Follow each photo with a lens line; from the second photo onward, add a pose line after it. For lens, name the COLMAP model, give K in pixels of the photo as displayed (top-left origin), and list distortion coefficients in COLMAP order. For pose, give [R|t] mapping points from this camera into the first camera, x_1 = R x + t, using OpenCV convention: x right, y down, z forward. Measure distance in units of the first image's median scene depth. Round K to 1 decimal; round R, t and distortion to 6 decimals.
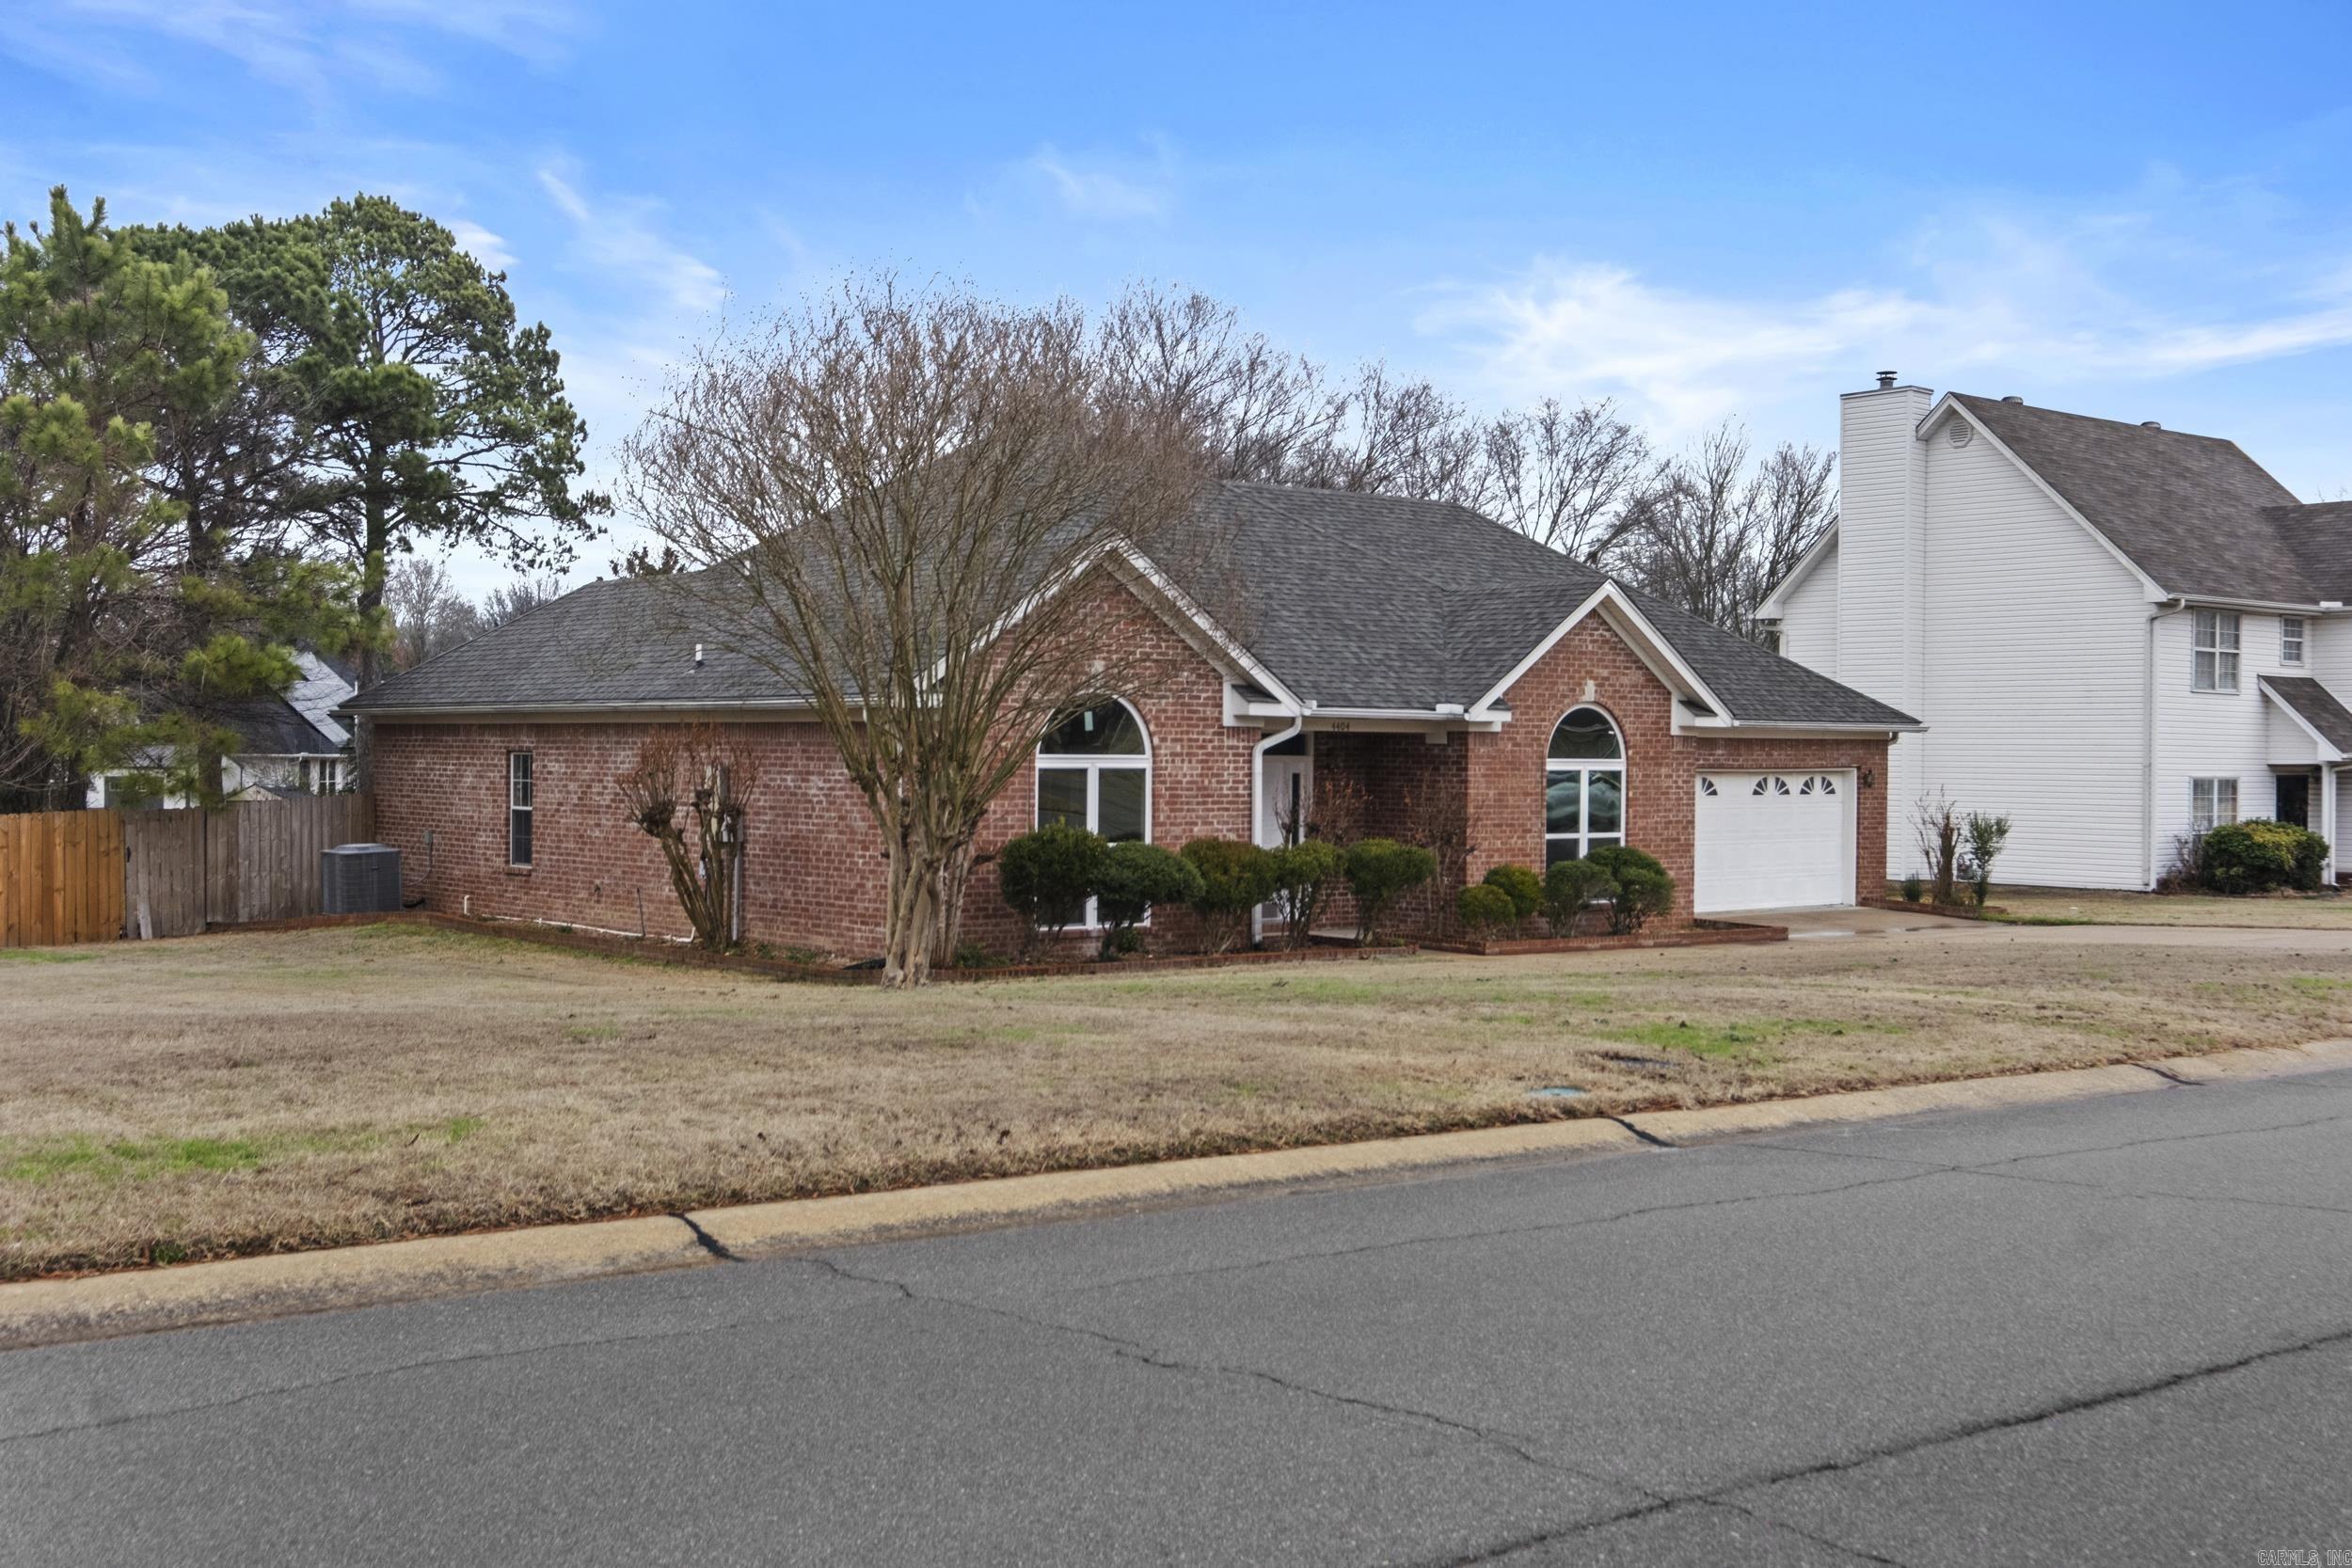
lens RADIAL K [[2297.8, 0, 1183.3], [0, 2297.8, 788.7], [0, 0, 1]] dist [0.043057, 0.000000]
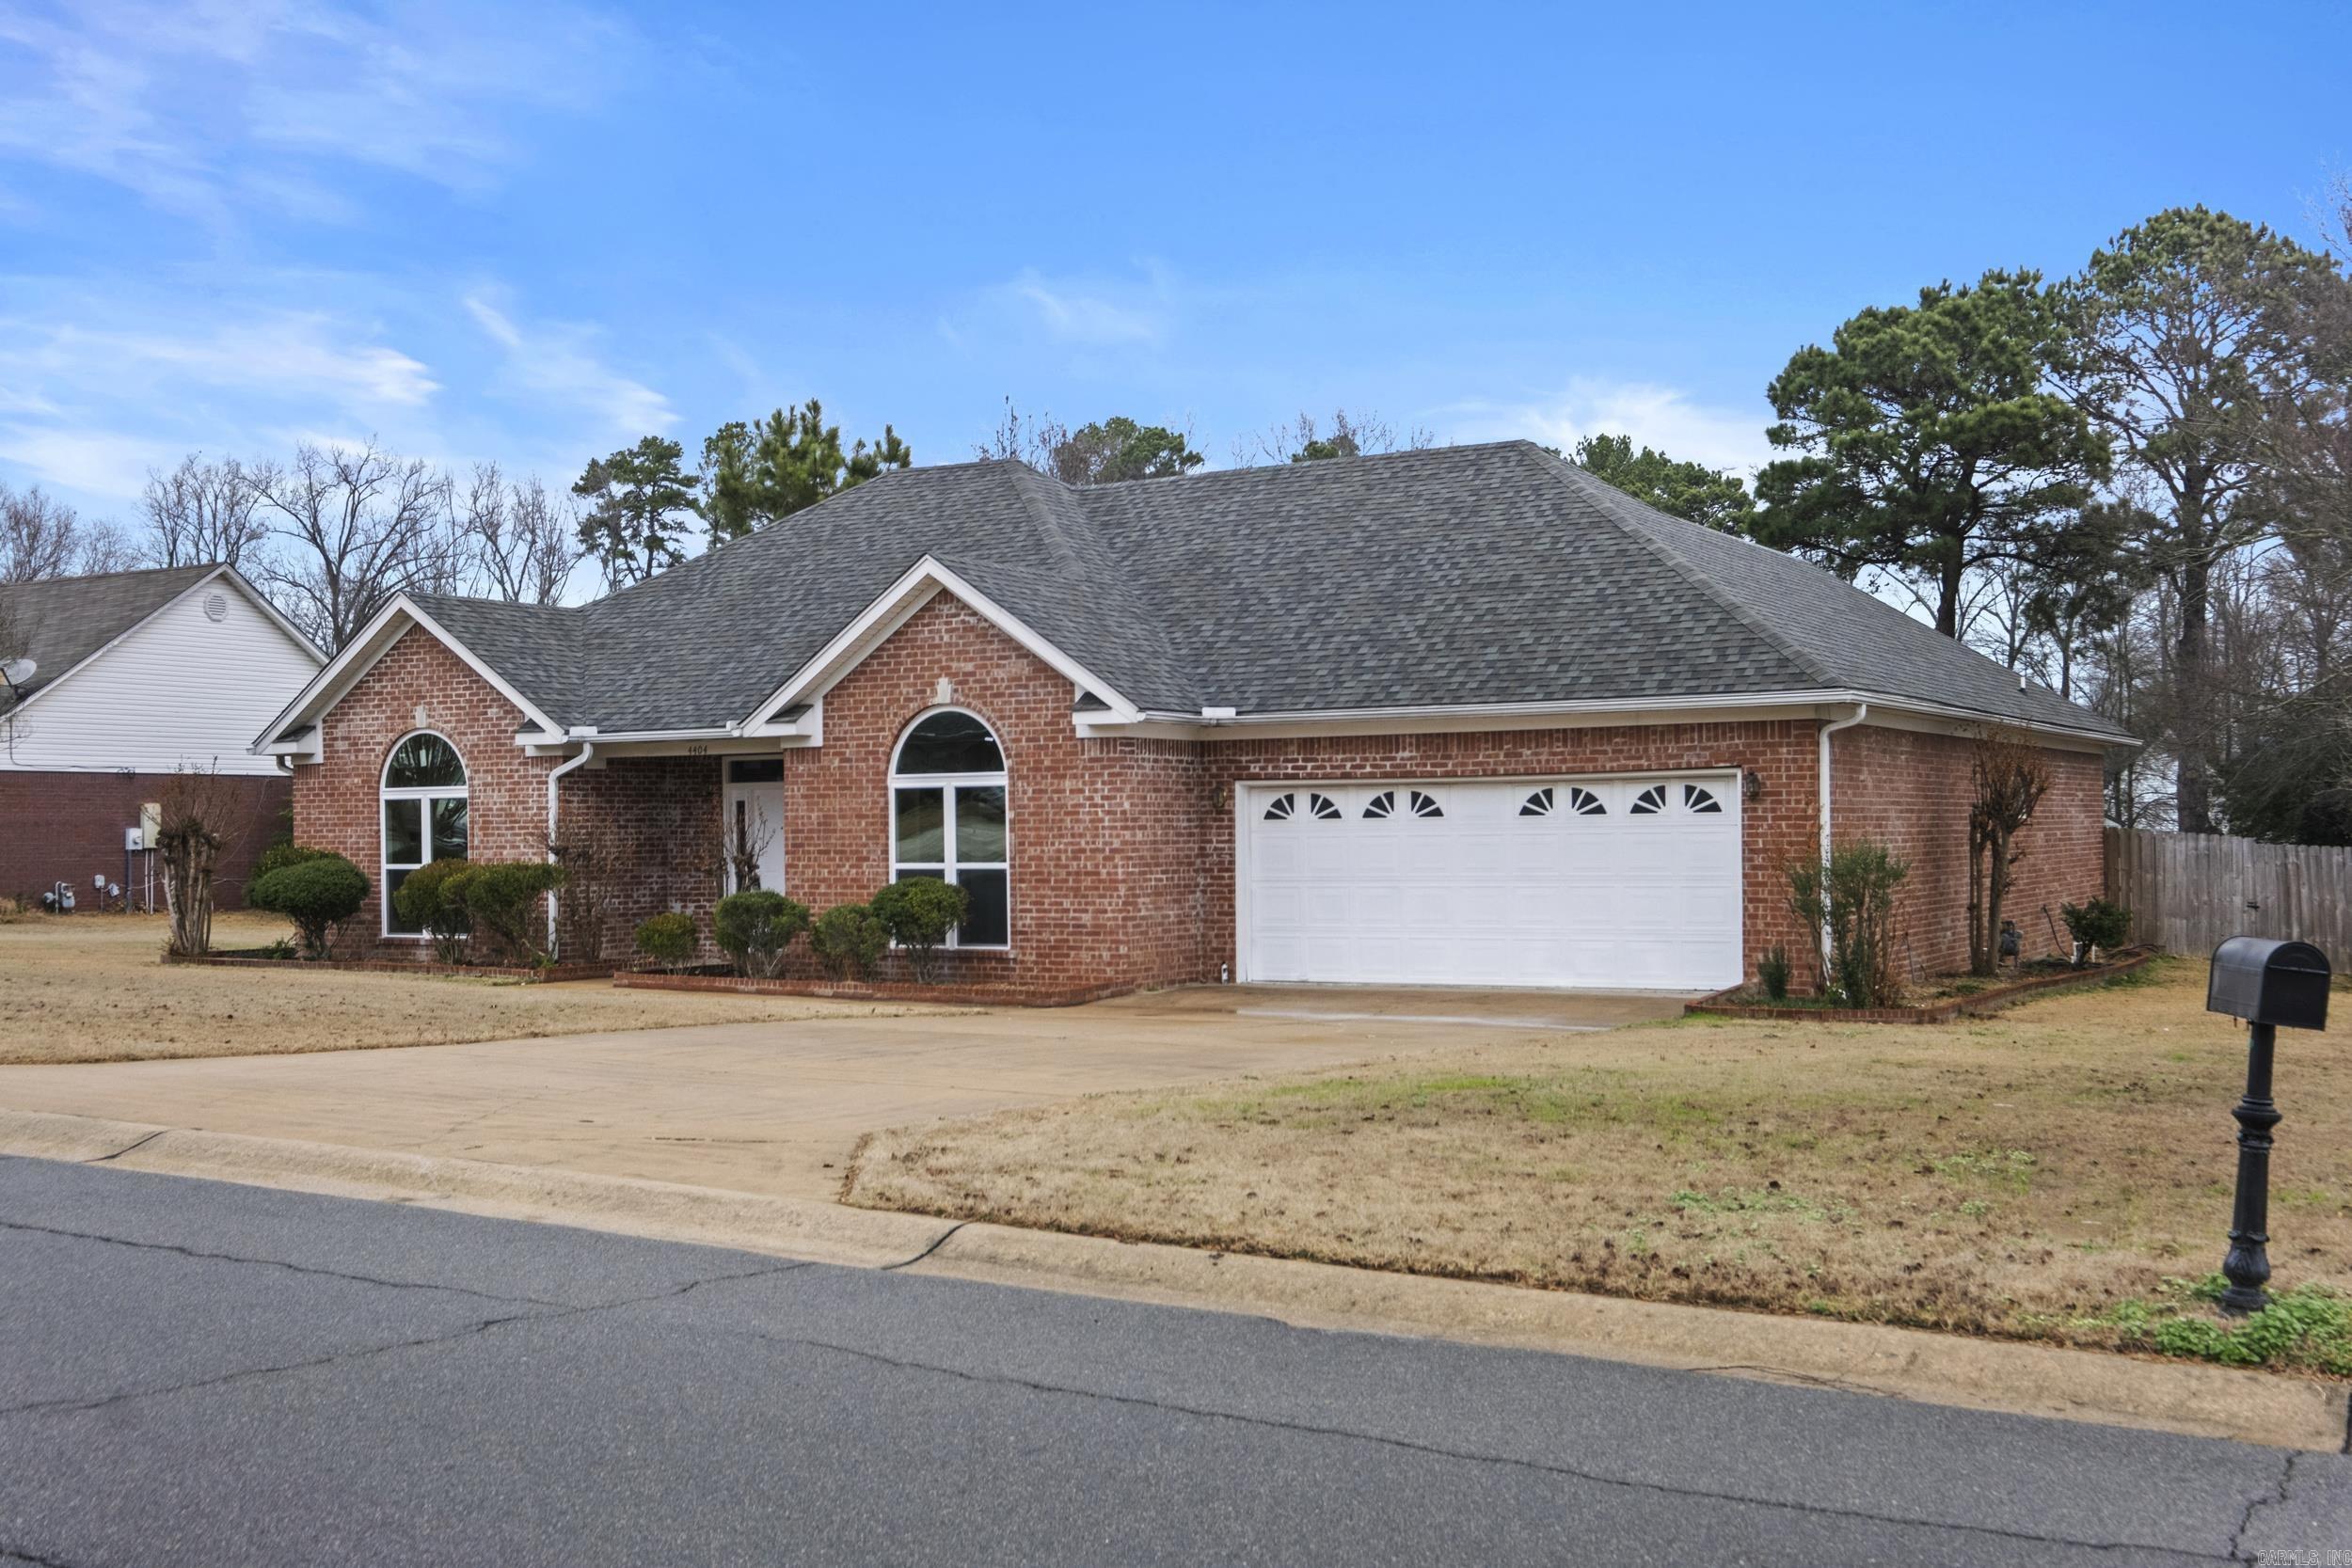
lens RADIAL K [[2297.8, 0, 1171.2], [0, 2297.8, 789.0], [0, 0, 1]] dist [0.043057, 0.000000]
pose [[0.342538, -0.018452, -0.939323, 0.994011], [0.006381, 0.999830, -0.017313, 0.007368], [0.939482, -0.000064, 0.342598, 0.808769]]
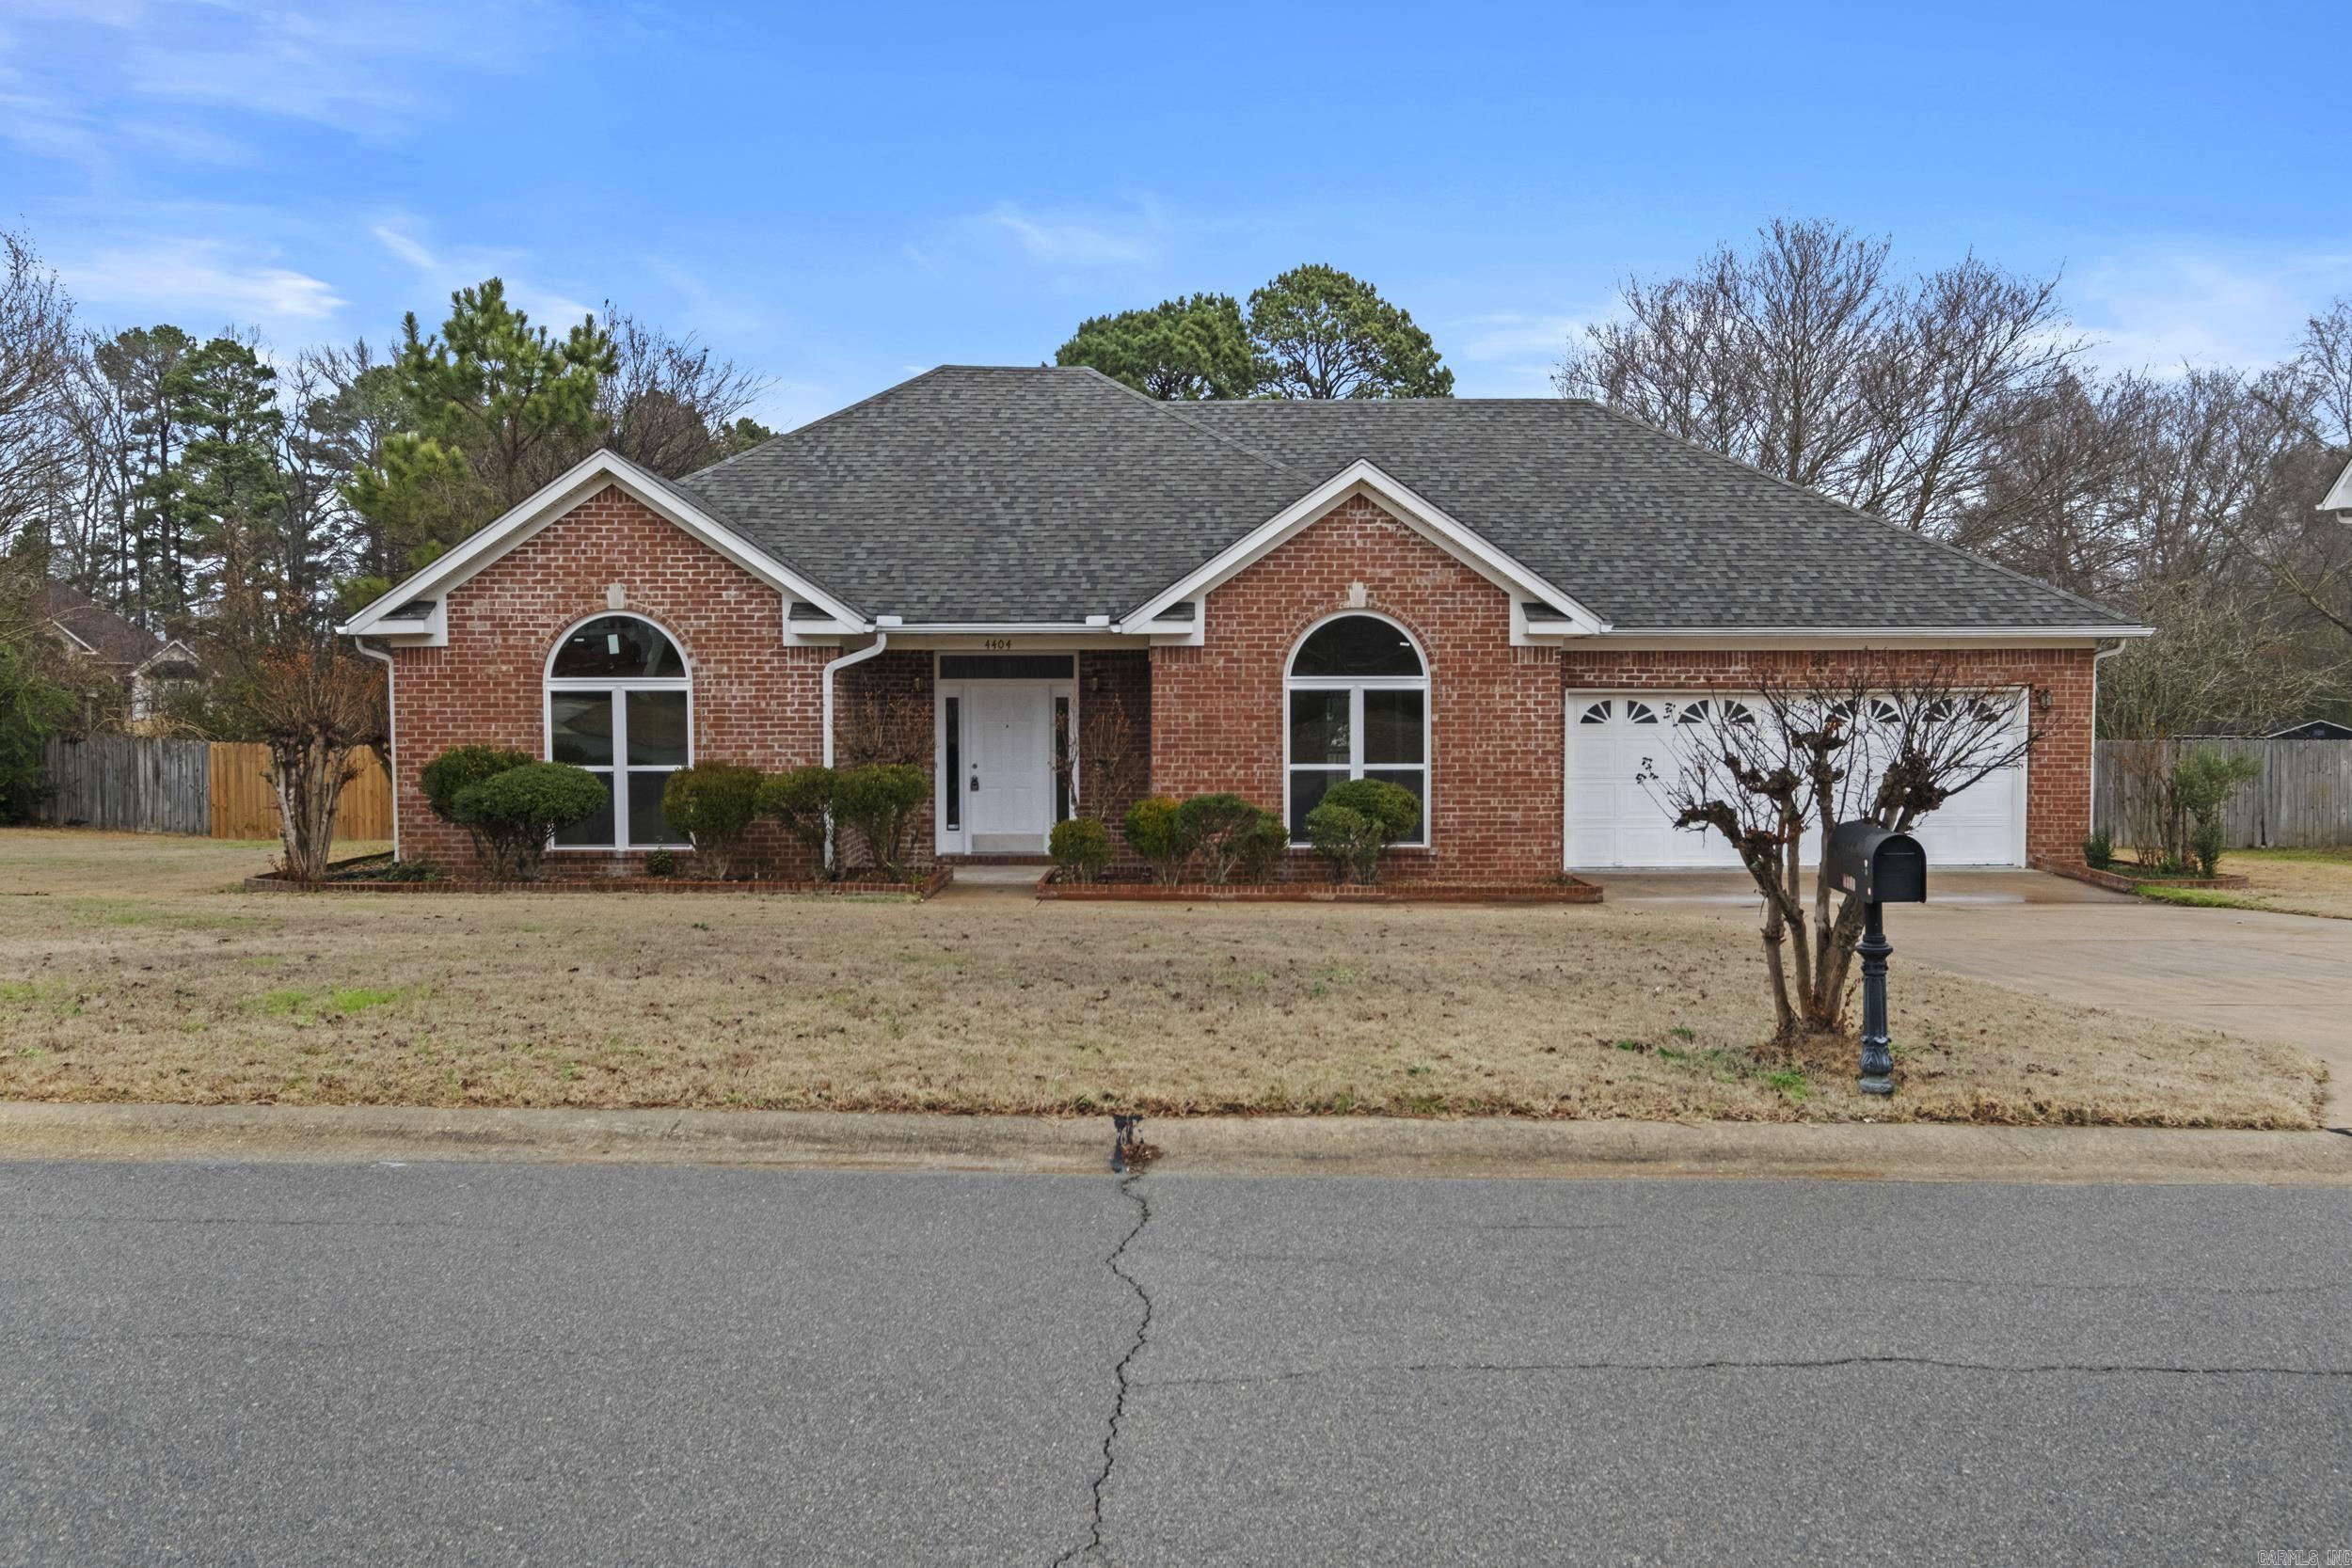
lens RADIAL K [[1784.1, 0, 1181.0], [0, 1784.1, 778.7], [0, 0, 1]] dist [-0.001181, 0.004144]
pose [[0.786809, 0.024941, -0.616693, 0.537772], [-0.001650, 0.999265, 0.038308, -0.000628], [0.617195, -0.029124, 0.786271, 0.455944]]
